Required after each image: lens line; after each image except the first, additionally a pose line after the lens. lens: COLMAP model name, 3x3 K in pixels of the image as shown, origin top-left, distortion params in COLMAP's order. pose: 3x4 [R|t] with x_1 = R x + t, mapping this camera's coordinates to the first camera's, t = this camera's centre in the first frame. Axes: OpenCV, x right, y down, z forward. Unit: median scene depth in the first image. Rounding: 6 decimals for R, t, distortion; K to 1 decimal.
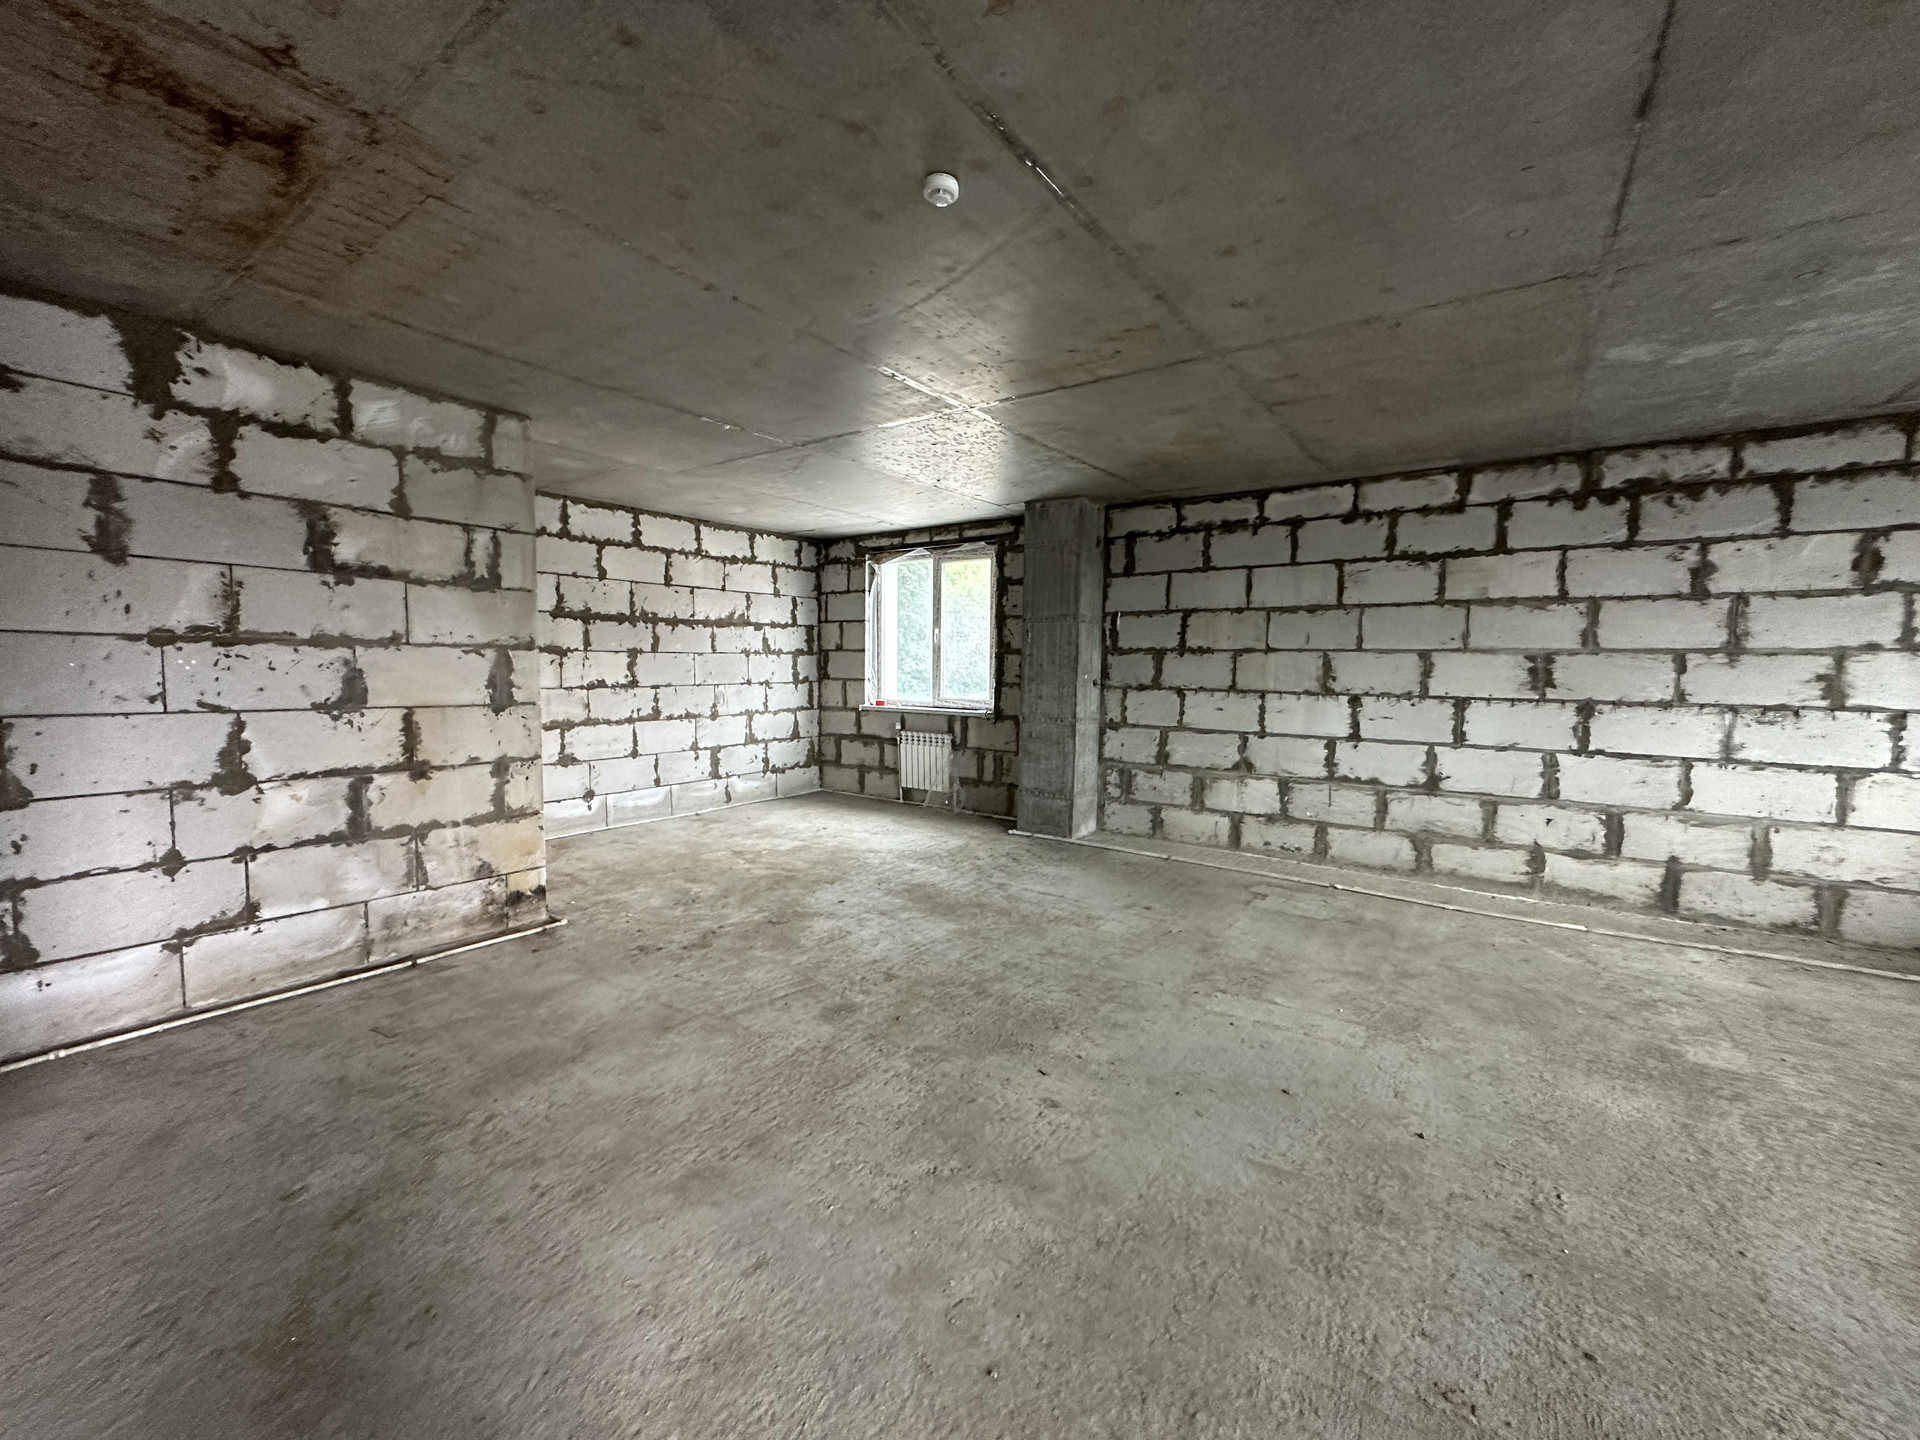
lens RADIAL K [[763.6, 0, 961.3], [0, 763.6, 721.2], [0, 0, 1]] dist [-0.004131, 0.000308]
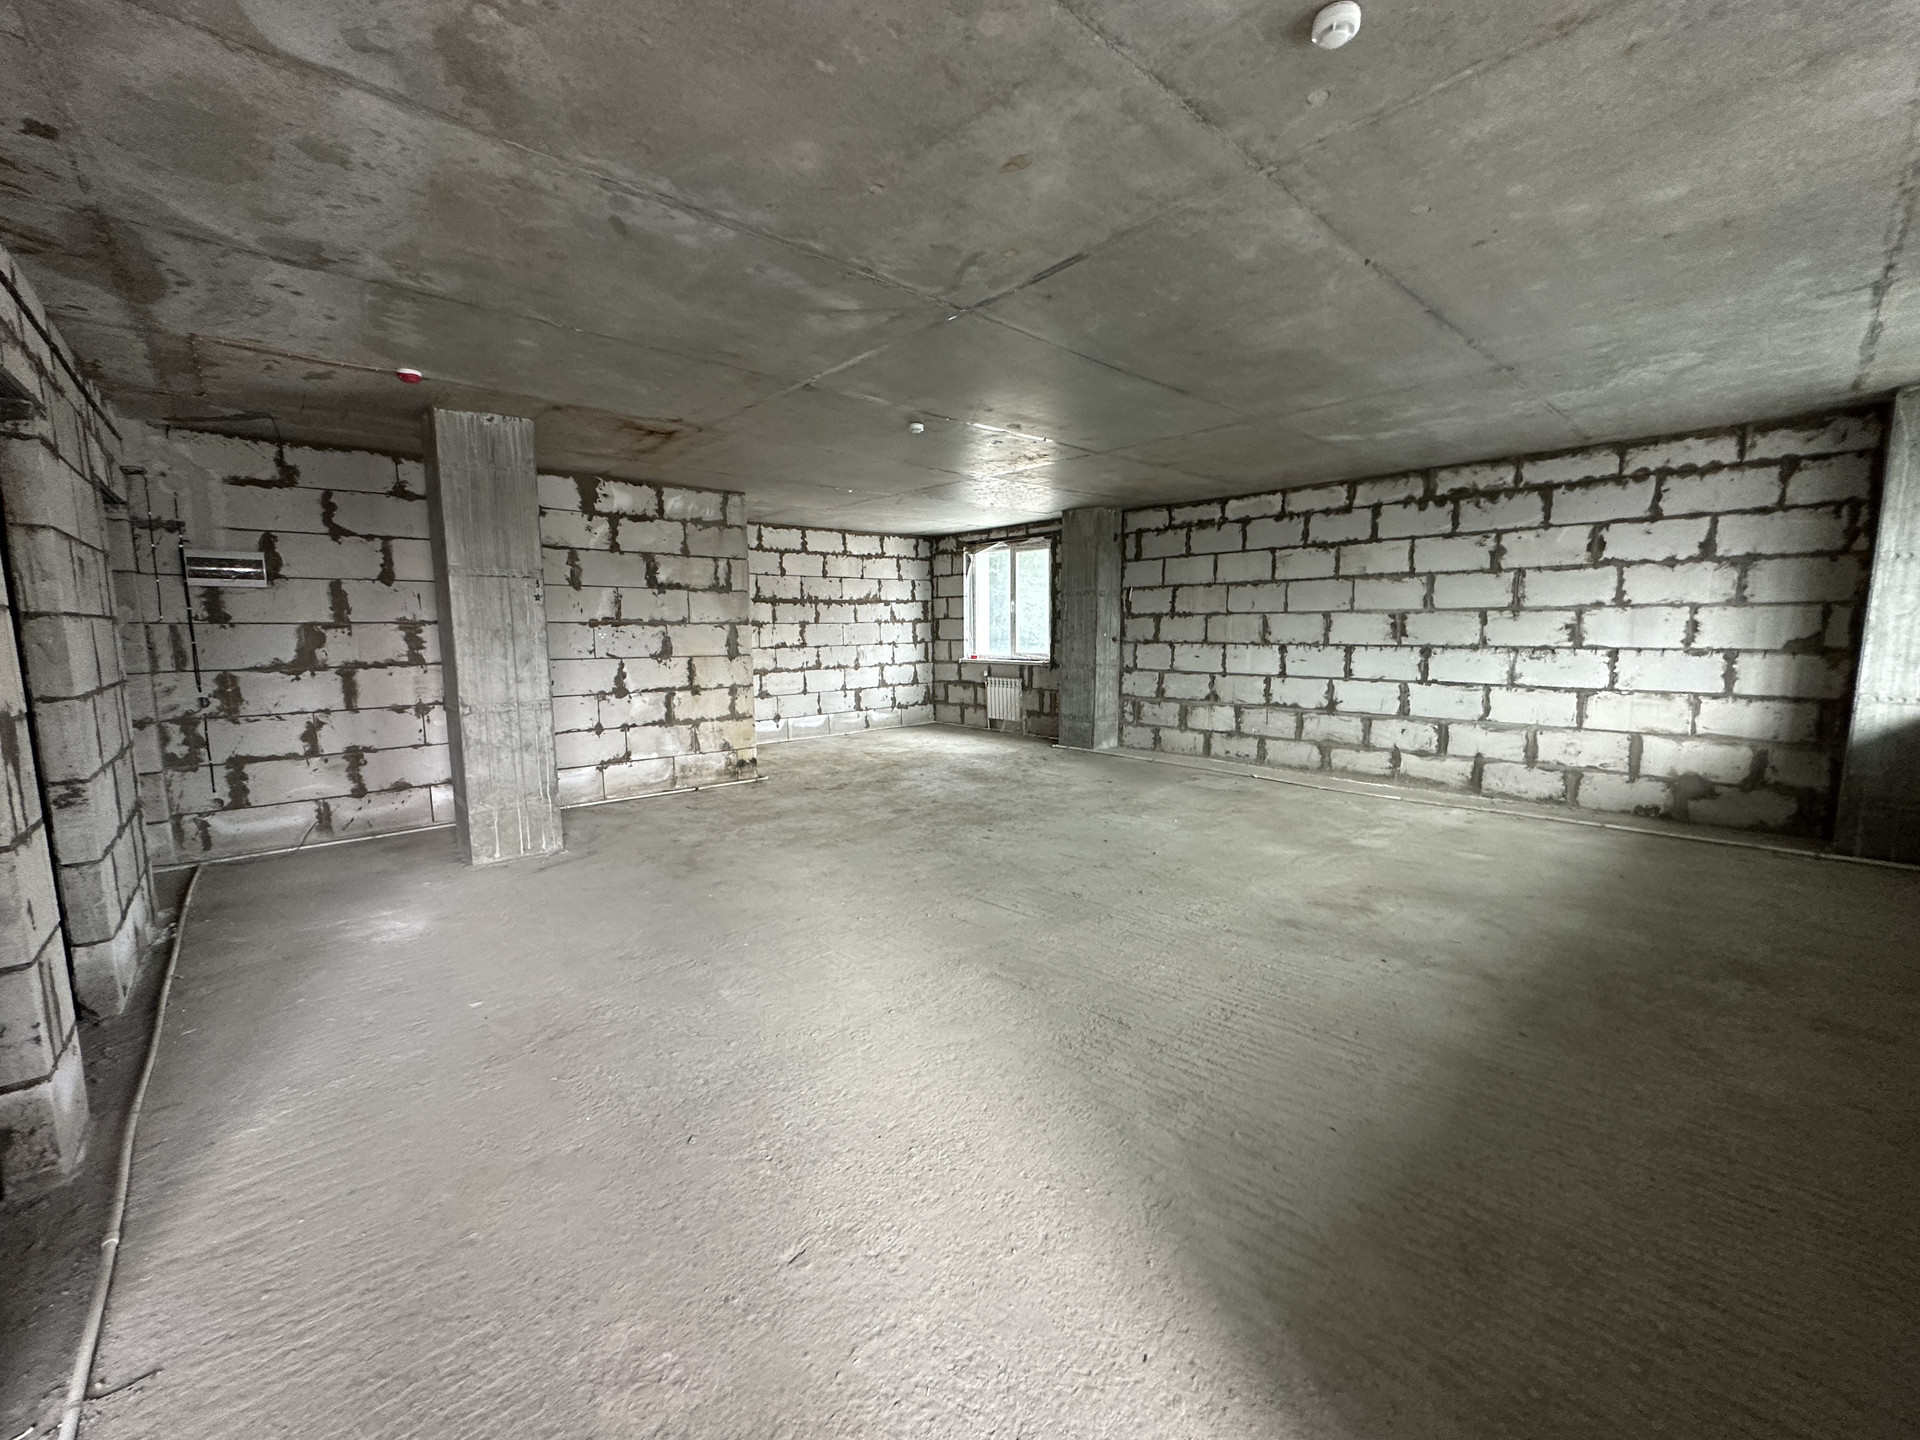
lens RADIAL K [[763.6, 0, 961.3], [0, 763.6, 721.2], [0, 0, 1]] dist [-0.004131, 0.000308]
pose [[0.977892, 0.006405, -0.209011, 0.257099], [0.003680, 0.998849, 0.047825, 0.041528], [0.209076, -0.047537, 0.976743, -0.556932]]
